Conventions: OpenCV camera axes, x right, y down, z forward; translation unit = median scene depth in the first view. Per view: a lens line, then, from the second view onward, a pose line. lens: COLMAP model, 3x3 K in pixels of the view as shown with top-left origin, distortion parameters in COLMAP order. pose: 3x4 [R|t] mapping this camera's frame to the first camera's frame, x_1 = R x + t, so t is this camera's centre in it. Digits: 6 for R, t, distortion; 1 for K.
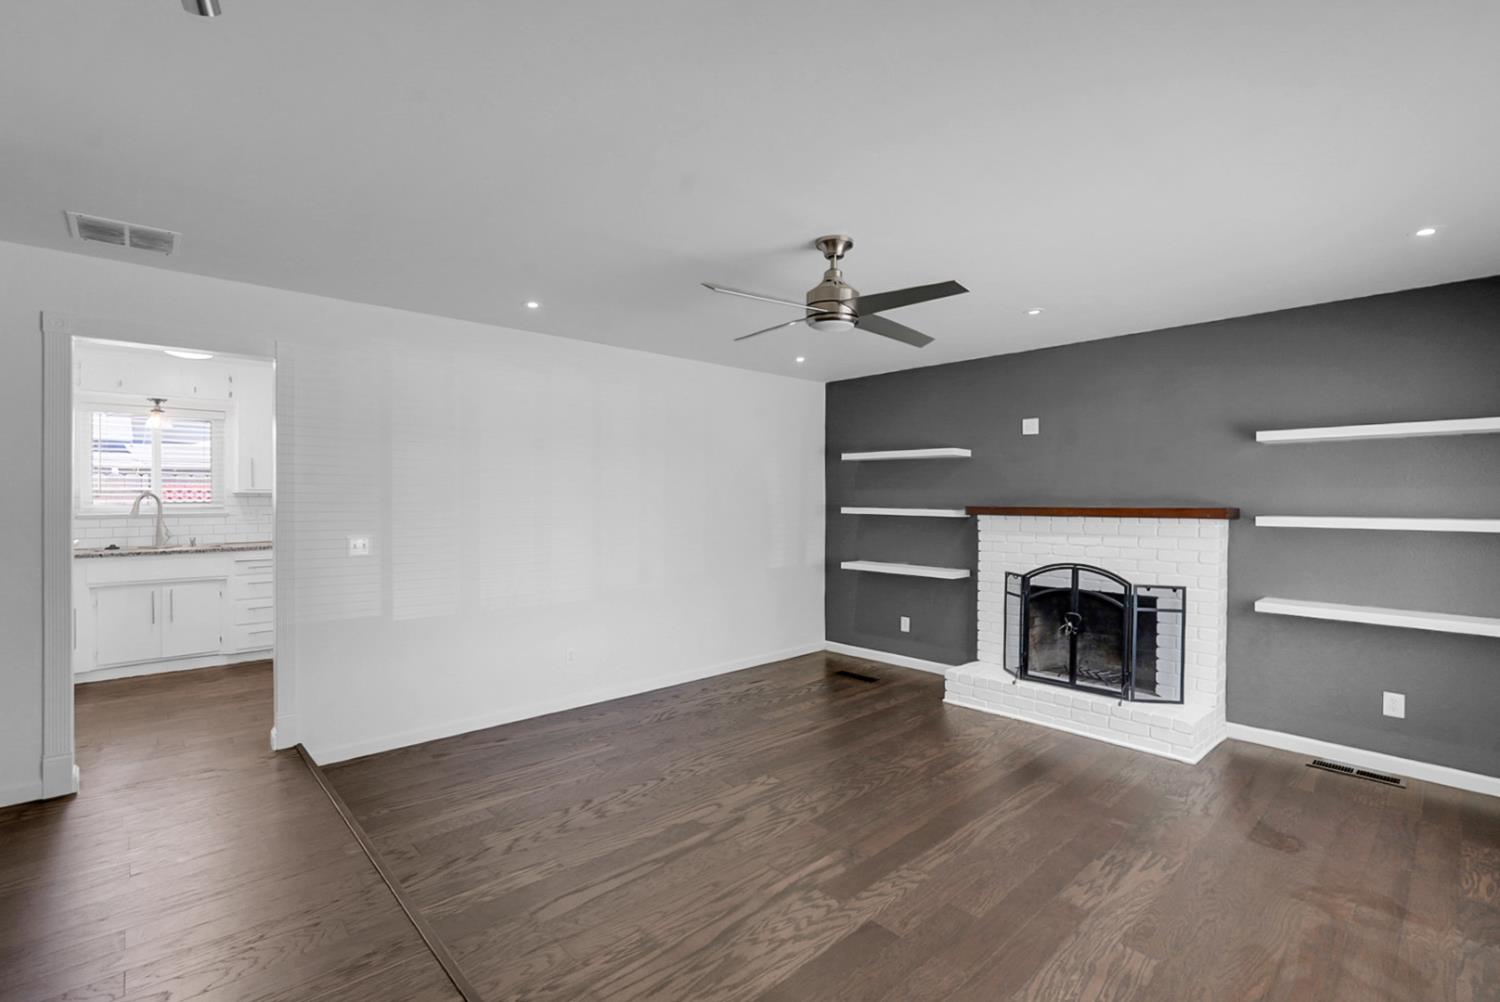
lens RADIAL K [[675.2, 0, 752.7], [0, 675.2, 500.3], [0, 0, 1]] dist [-0.004033, 0.002751]
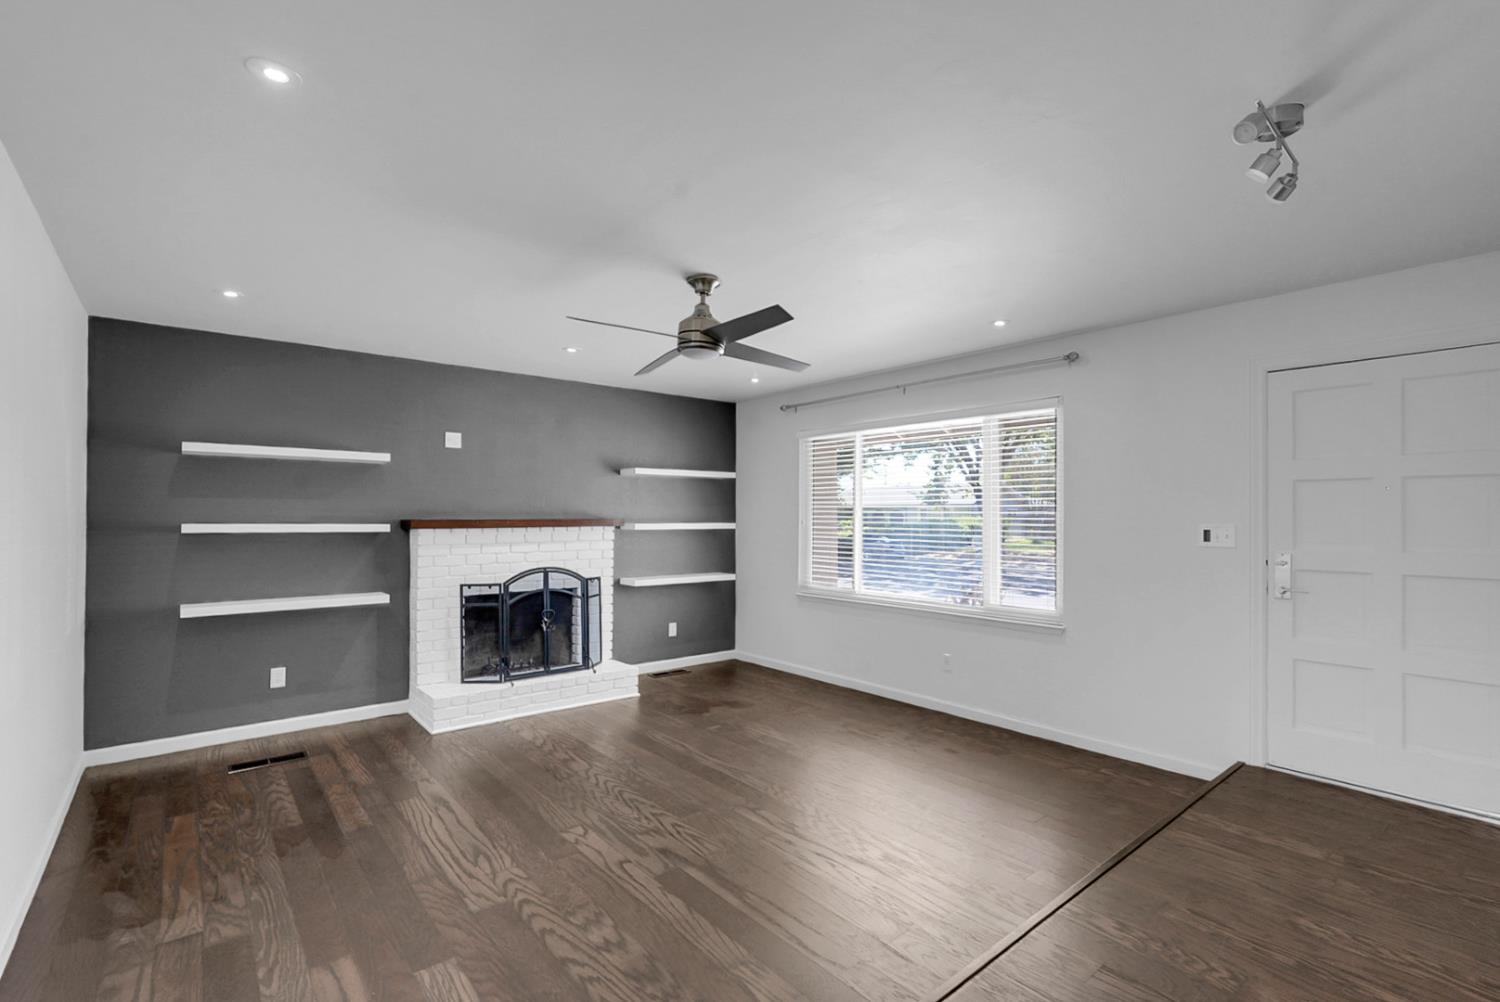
lens RADIAL K [[675.2, 0, 750.4], [0, 675.2, 521.2], [0, 0, 1]] dist [-0.004033, 0.002751]
pose [[0.066853, -0.011174, 0.997700, -0.657061], [0.001279, 0.999937, 0.011114, 0.001455], [-0.997762, 0.000533, 0.066863, 0.565947]]
